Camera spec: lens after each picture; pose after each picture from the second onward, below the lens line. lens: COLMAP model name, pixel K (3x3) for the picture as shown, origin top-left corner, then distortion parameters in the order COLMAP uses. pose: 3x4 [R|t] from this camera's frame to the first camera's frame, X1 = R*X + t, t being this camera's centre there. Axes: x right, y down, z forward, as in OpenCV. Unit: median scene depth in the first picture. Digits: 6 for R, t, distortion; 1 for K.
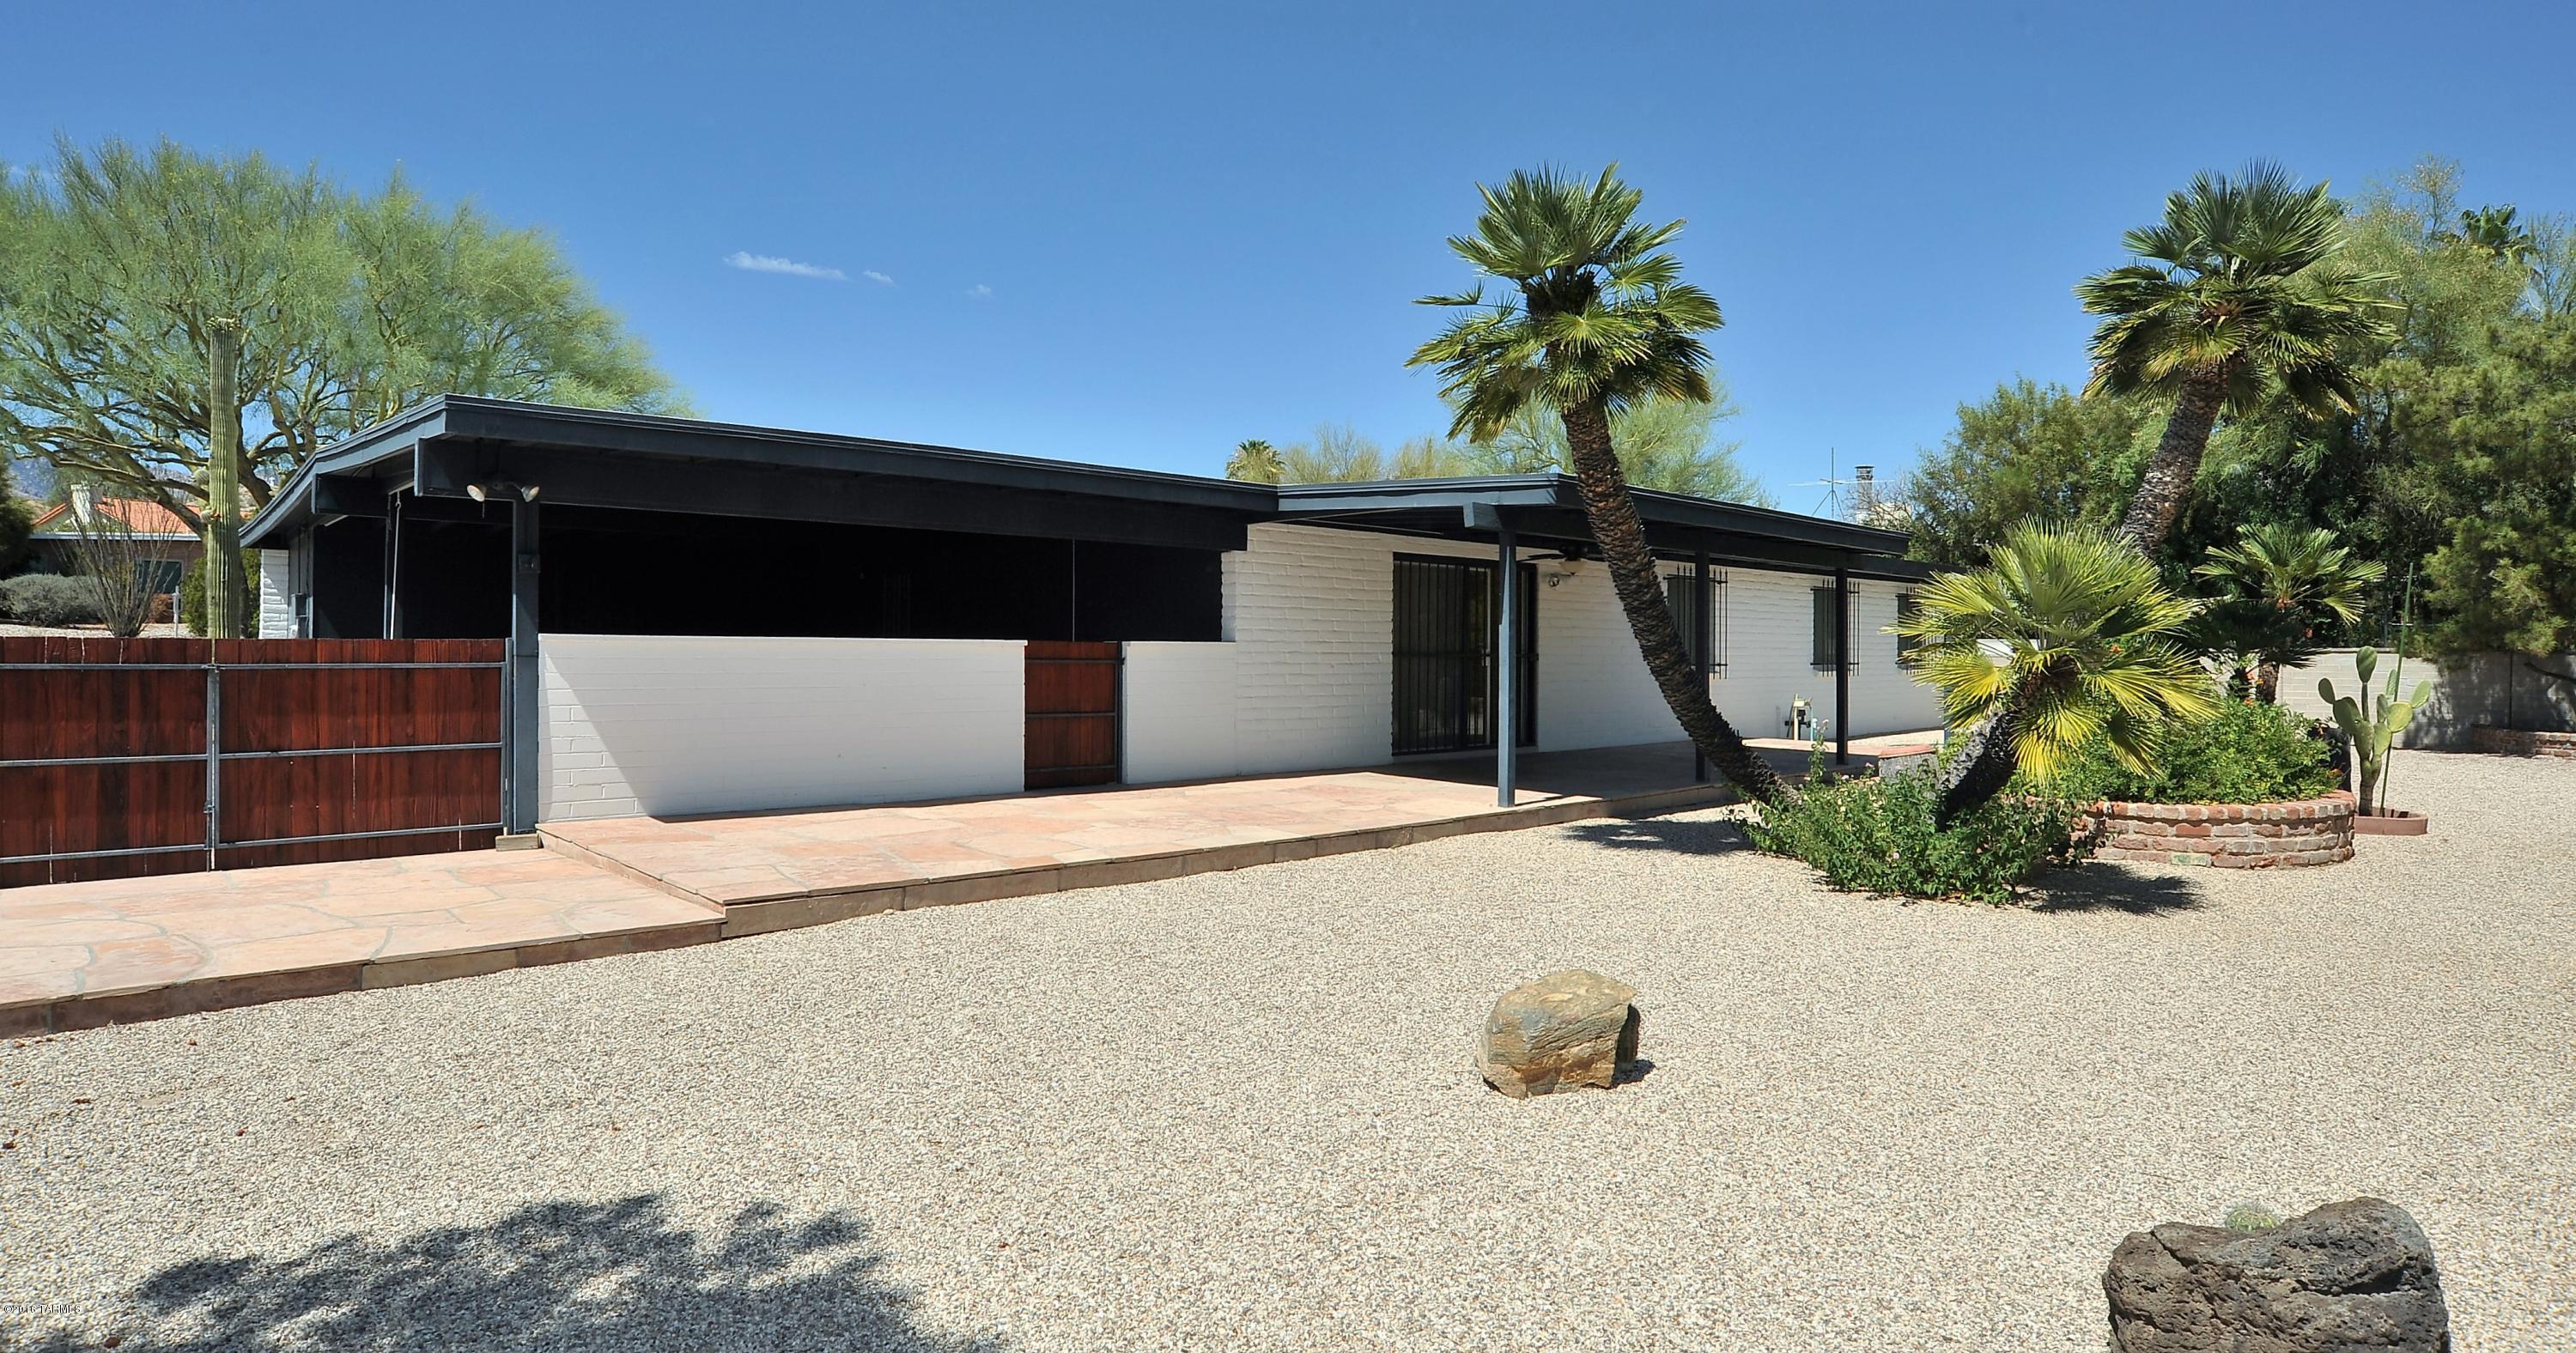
lens RADIAL K [[1426.5, 0, 1301.3], [0, 1426.5, 681.5], [0, 0, 1]] dist [-0.068854, 0.000094]
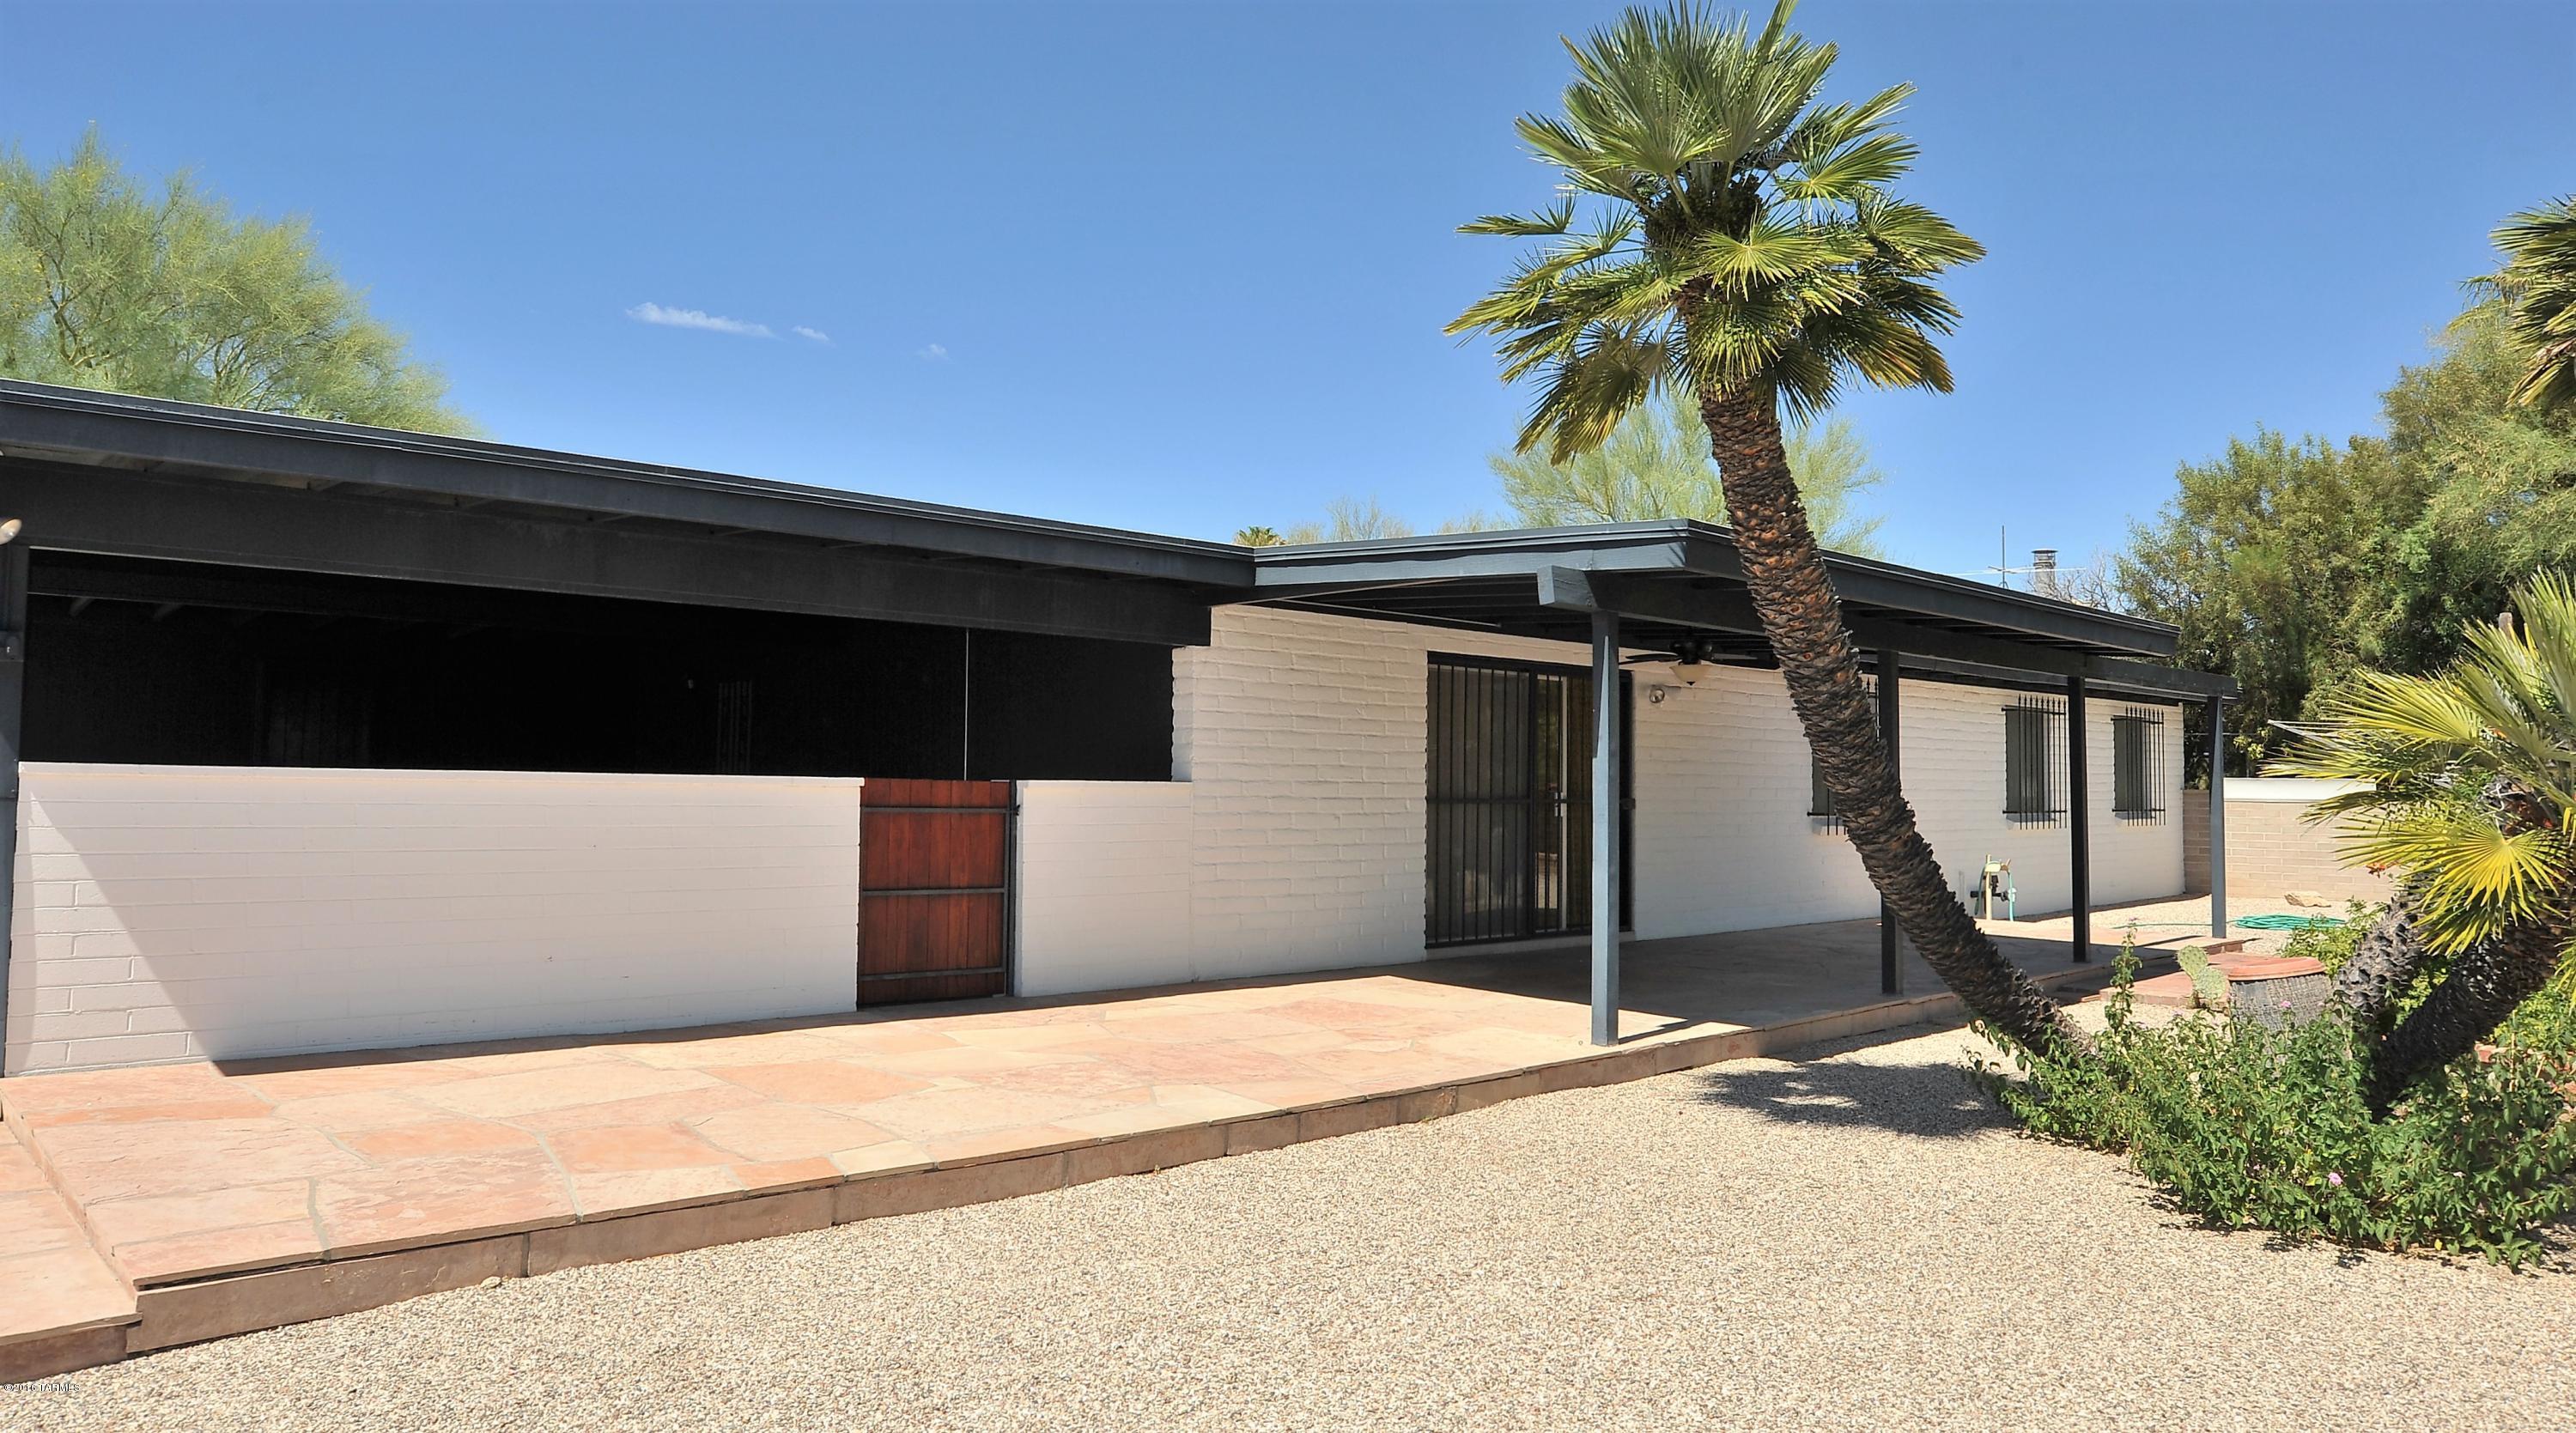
lens RADIAL K [[1716.6, 0, 1292.9], [0, 1716.6, 704.6], [0, 0, 1]] dist [-0.055333, 0.011910]
pose [[0.999877, 0.004775, -0.014969, 0.017799], [-0.005792, 0.997626, -0.068623, -0.011577], [0.014606, 0.068701, 0.997530, 0.259131]]
